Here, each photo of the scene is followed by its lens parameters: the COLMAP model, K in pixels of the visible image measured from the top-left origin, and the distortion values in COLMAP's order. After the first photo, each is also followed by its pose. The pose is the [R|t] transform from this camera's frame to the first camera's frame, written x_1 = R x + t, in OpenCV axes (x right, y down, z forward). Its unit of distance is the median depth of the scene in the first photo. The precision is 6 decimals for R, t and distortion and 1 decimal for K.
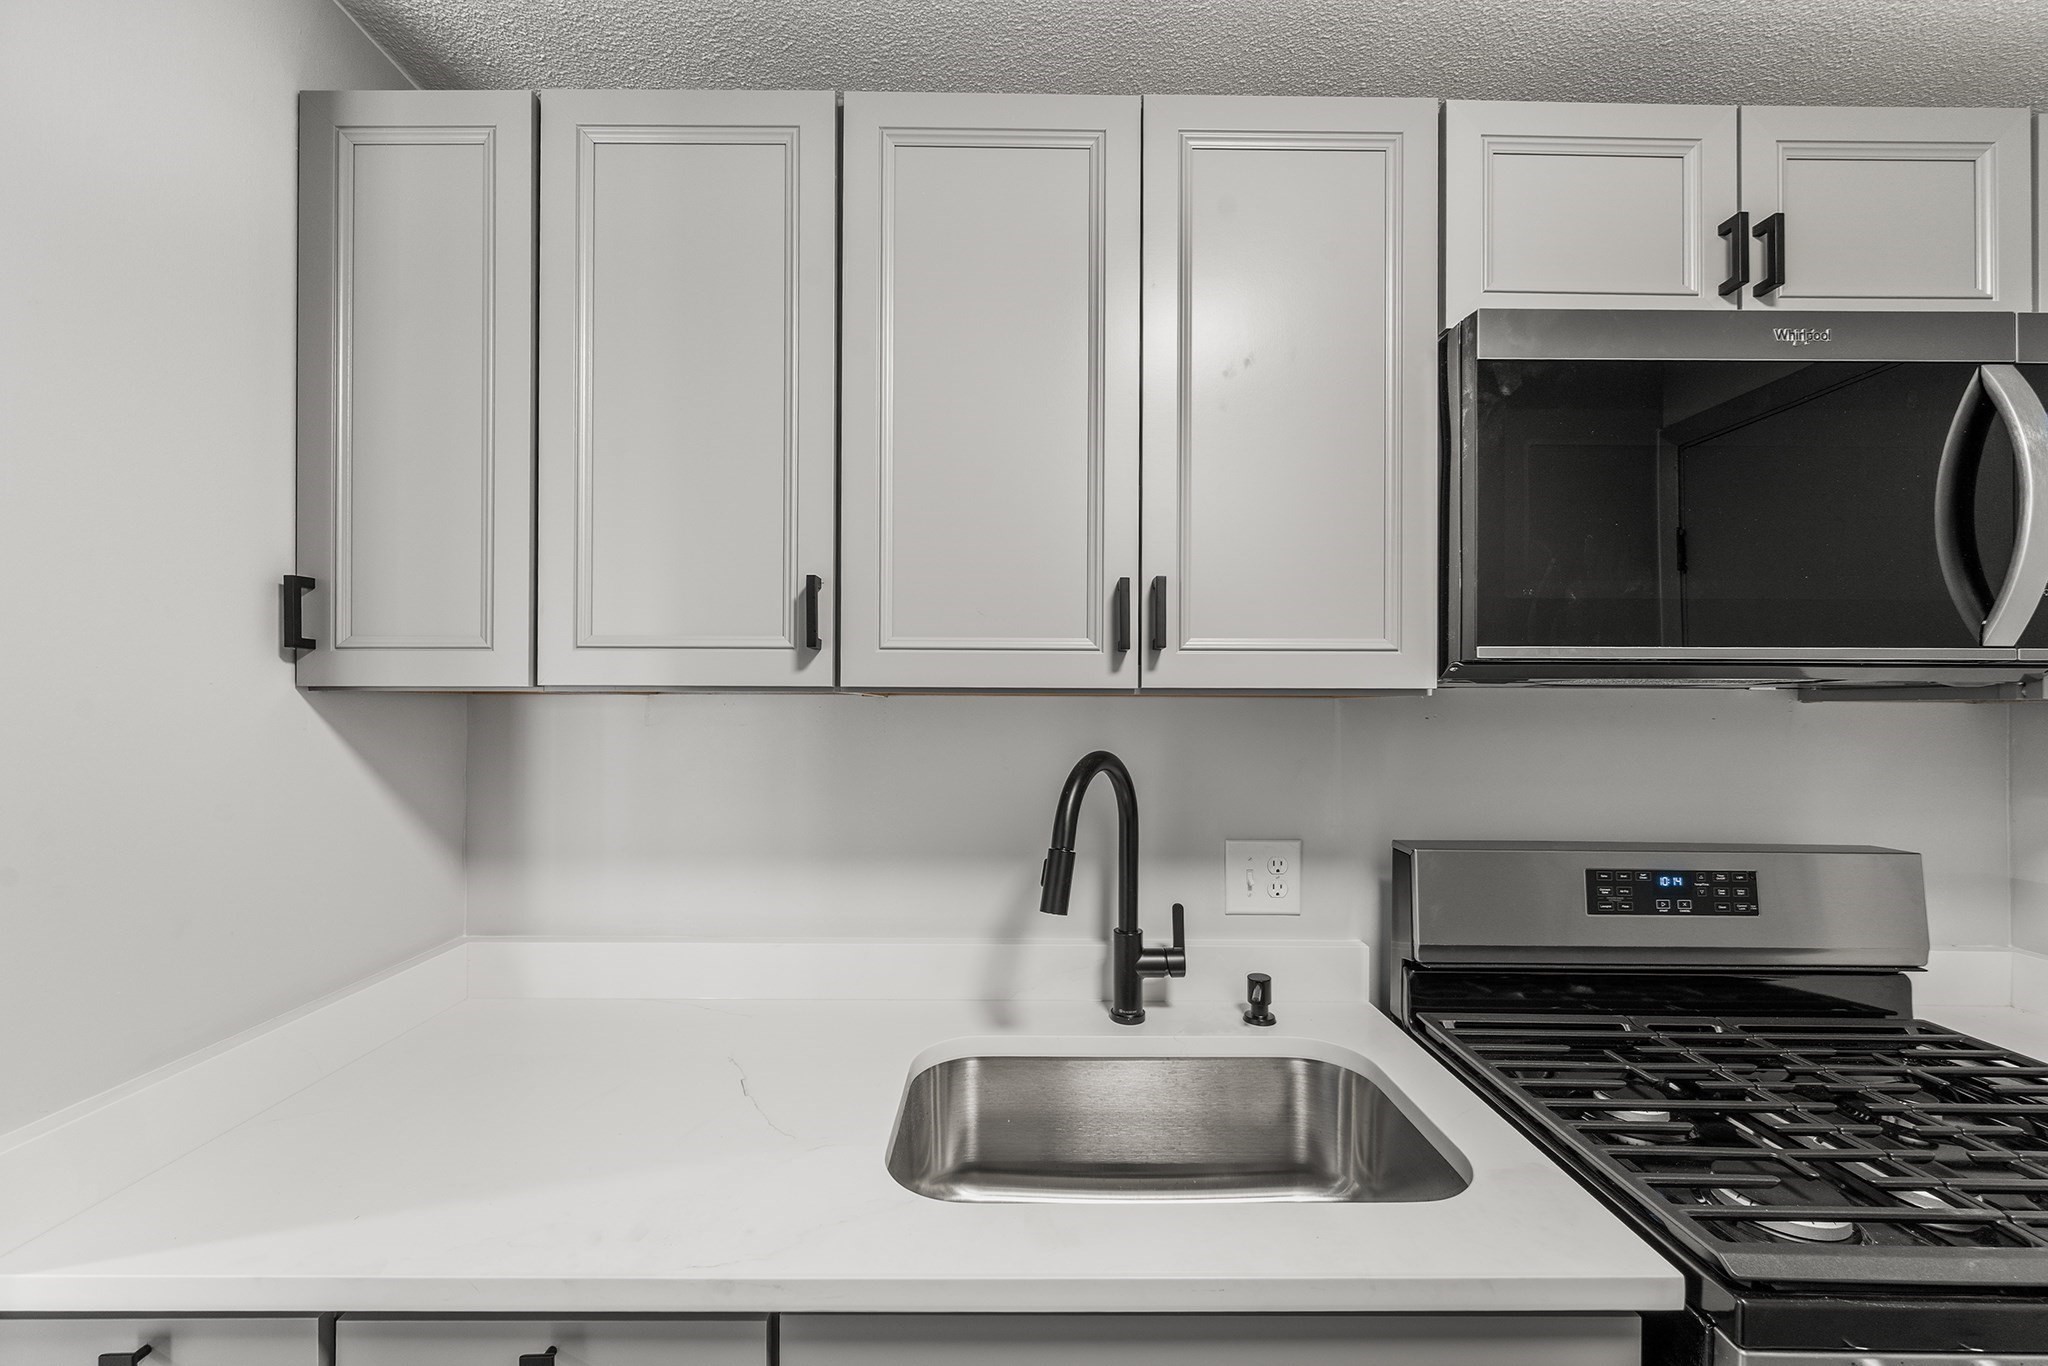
lens RADIAL K [[825.7, 0, 1028.0], [0, 825.7, 699.5], [0, 0, 1]] dist [-0.002292, -0.001283]
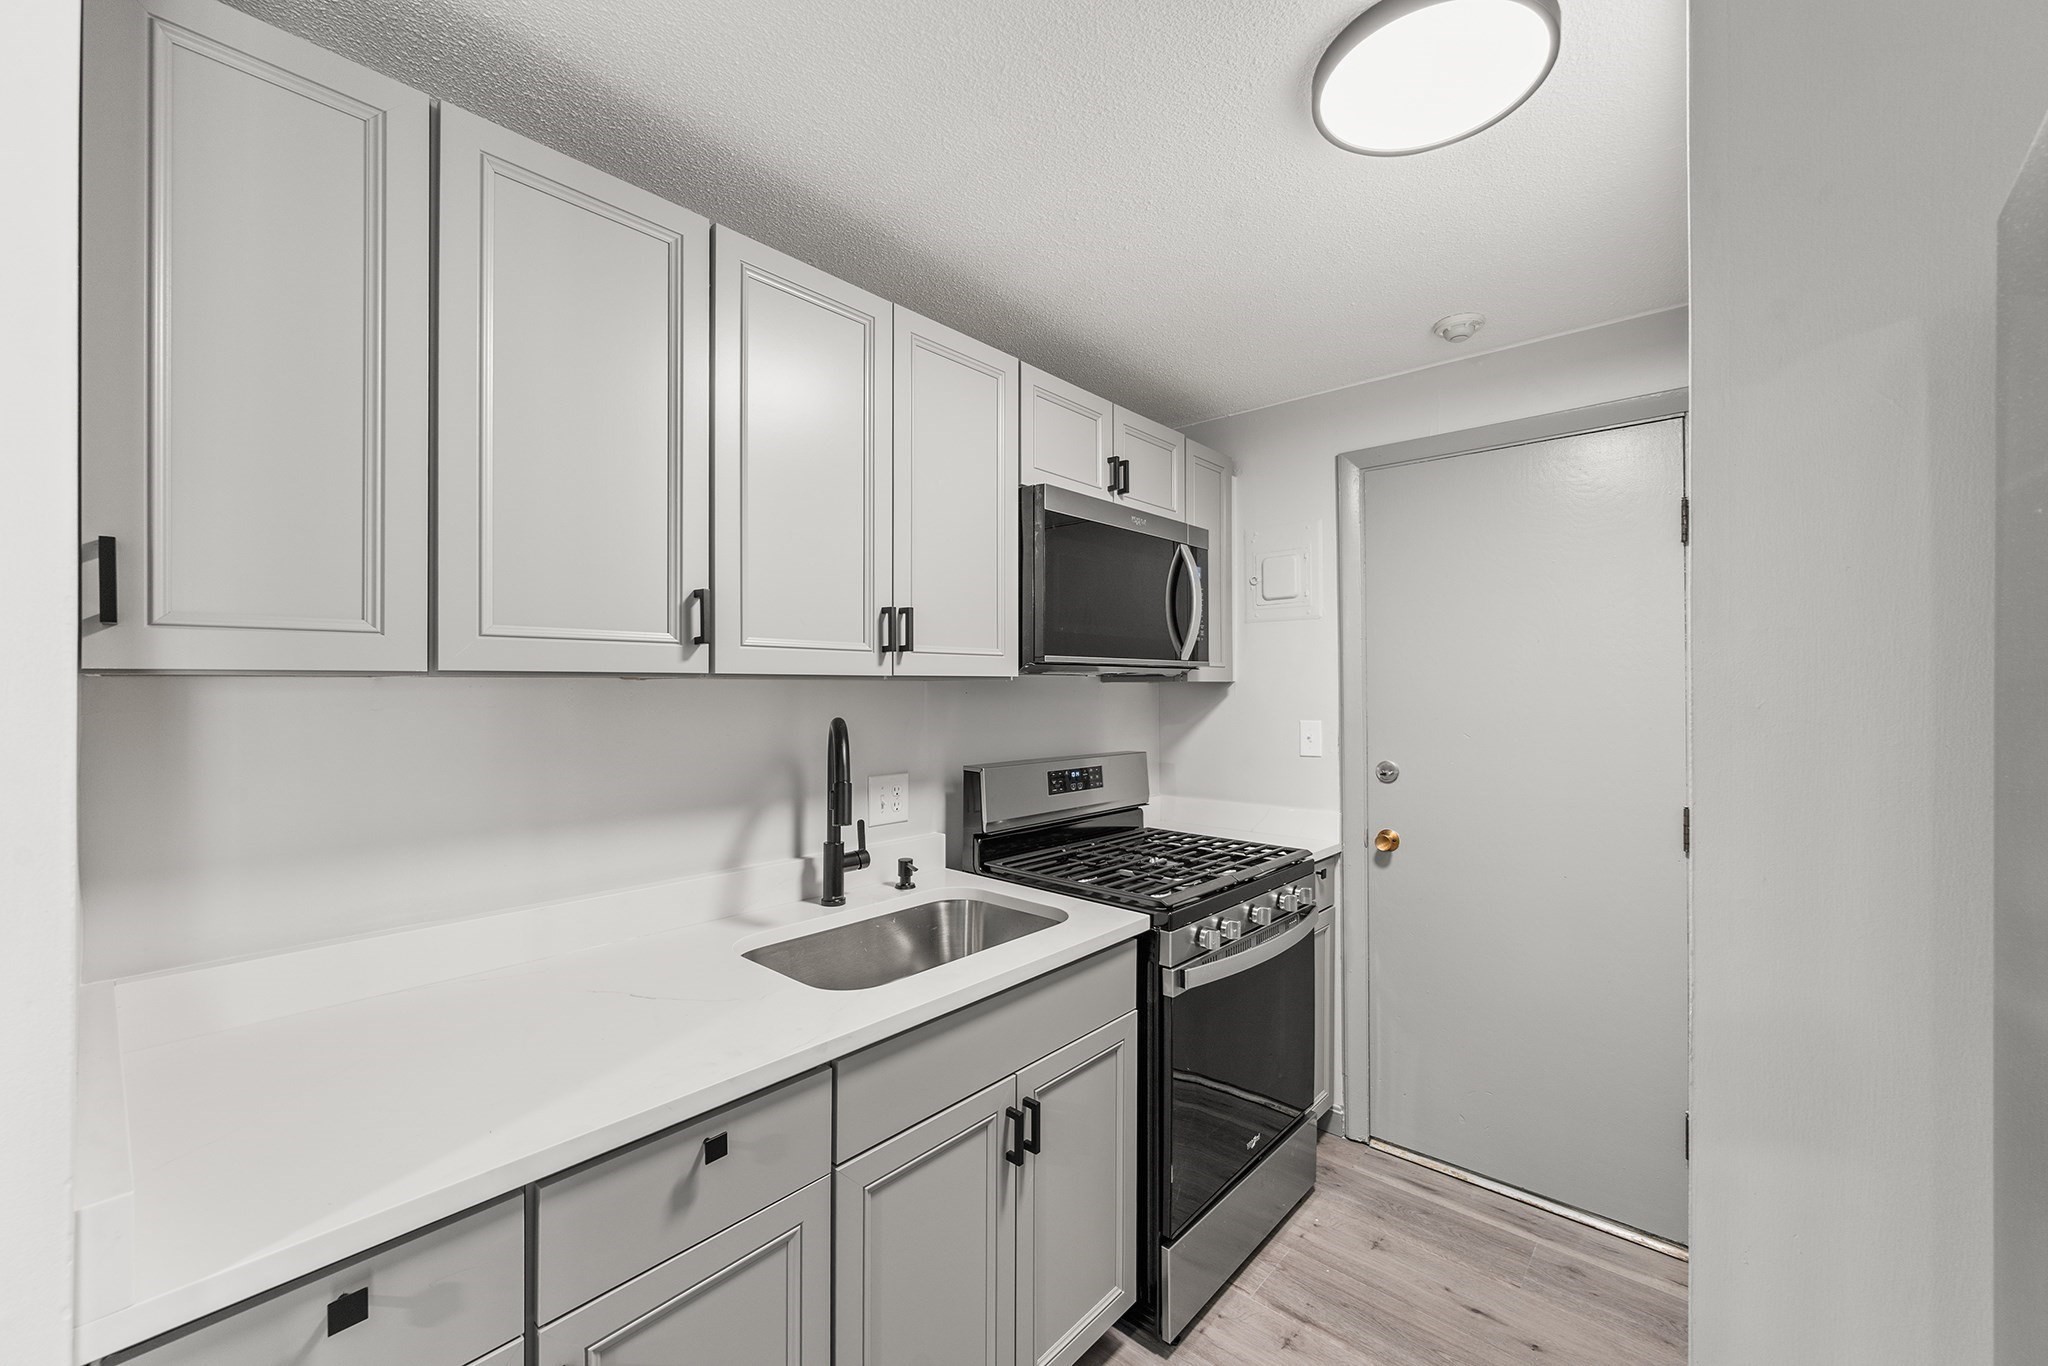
lens RADIAL K [[825.7, 0, 1031.3], [0, 825.7, 684.4], [0, 0, 1]] dist [-0.002292, -0.001283]
pose [[0.660025, -0.003979, 0.751233, -0.777608], [-0.000144, 0.999985, 0.005423, -0.004794], [-0.751243, -0.003687, 0.660015, -0.223425]]
